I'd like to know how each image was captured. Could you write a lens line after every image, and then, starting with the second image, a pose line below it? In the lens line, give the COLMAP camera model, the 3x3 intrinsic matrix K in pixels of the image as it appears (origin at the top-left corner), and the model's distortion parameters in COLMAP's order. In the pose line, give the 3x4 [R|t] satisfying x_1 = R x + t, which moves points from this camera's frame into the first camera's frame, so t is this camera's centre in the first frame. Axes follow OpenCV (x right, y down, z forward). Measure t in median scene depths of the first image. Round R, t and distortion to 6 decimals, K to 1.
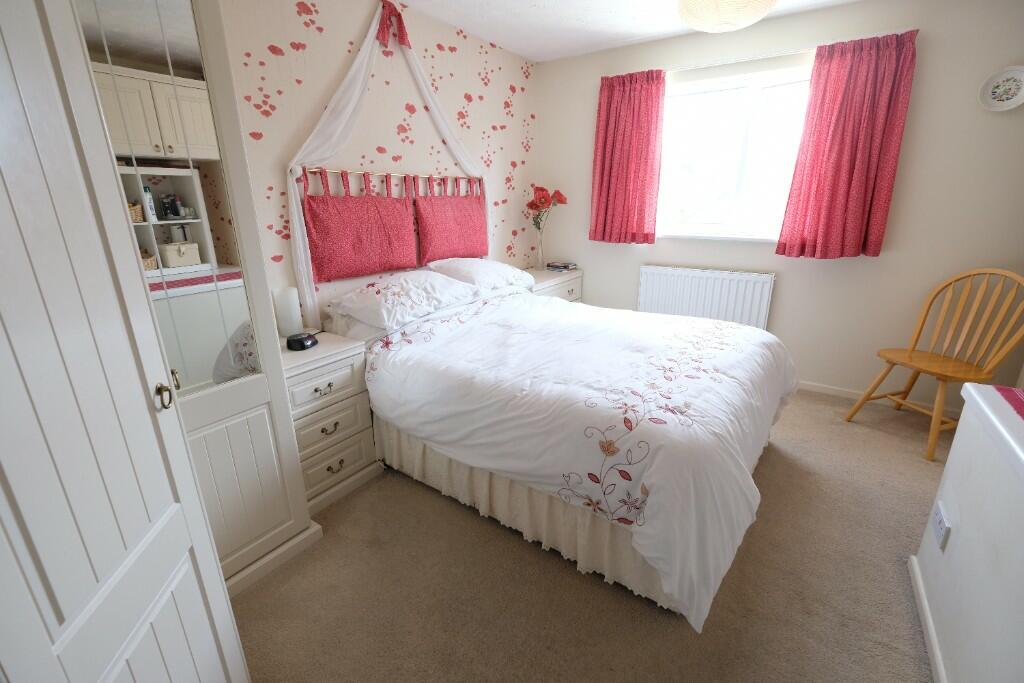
lens RADIAL K [[445.4, 0, 511.3], [0, 445.4, 335.3], [0, 0, 1]] dist [-0.002702, -0.000328]
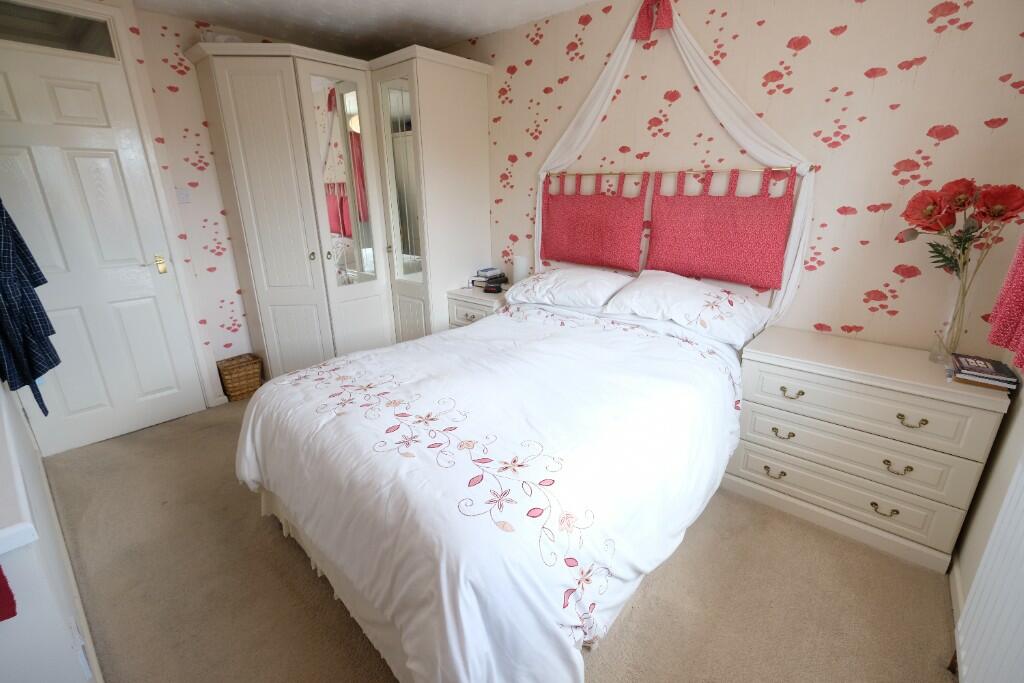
lens RADIAL K [[445.4, 0, 511.3], [0, 445.4, 335.3], [0, 0, 1]] dist [-0.002702, -0.000328]
pose [[-0.111656, 0.319870, -0.940859, 0.829838], [-0.287984, 0.895736, 0.338706, -0.308369], [0.951104, 0.308771, -0.007897, 0.898993]]
